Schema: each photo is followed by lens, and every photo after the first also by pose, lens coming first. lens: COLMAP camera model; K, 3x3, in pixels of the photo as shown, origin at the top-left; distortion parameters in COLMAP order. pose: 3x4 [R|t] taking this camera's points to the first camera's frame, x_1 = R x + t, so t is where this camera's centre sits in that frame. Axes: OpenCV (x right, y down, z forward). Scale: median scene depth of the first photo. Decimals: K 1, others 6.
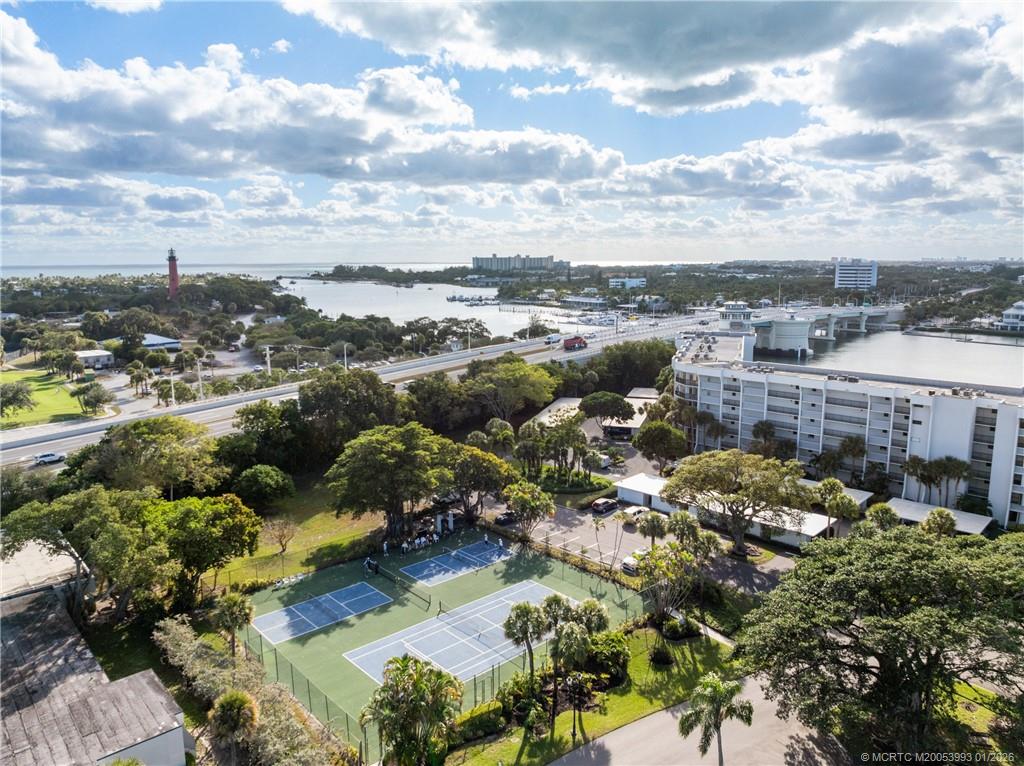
lens RADIAL K [[750.0, 0, 512.0], [0, 750.0, 383.0], [0, 0, 1]] dist [-0.031418, -0.005988]
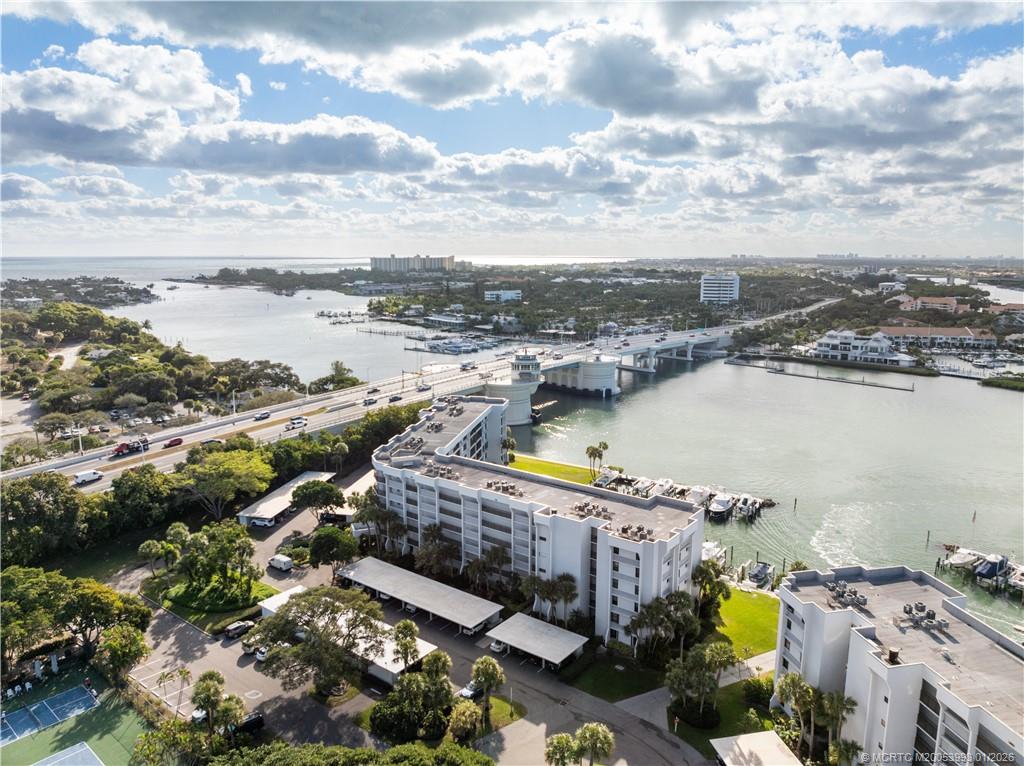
lens RADIAL K [[750.0, 0, 512.0], [0, 750.0, 383.0], [0, 0, 1]] dist [-0.031418, -0.005988]
pose [[0.992673, -0.012931, 0.120142, 0.102037], [0.012406, 0.999910, 0.005114, -0.046921], [-0.120197, -0.003586, 0.992744, -0.012901]]
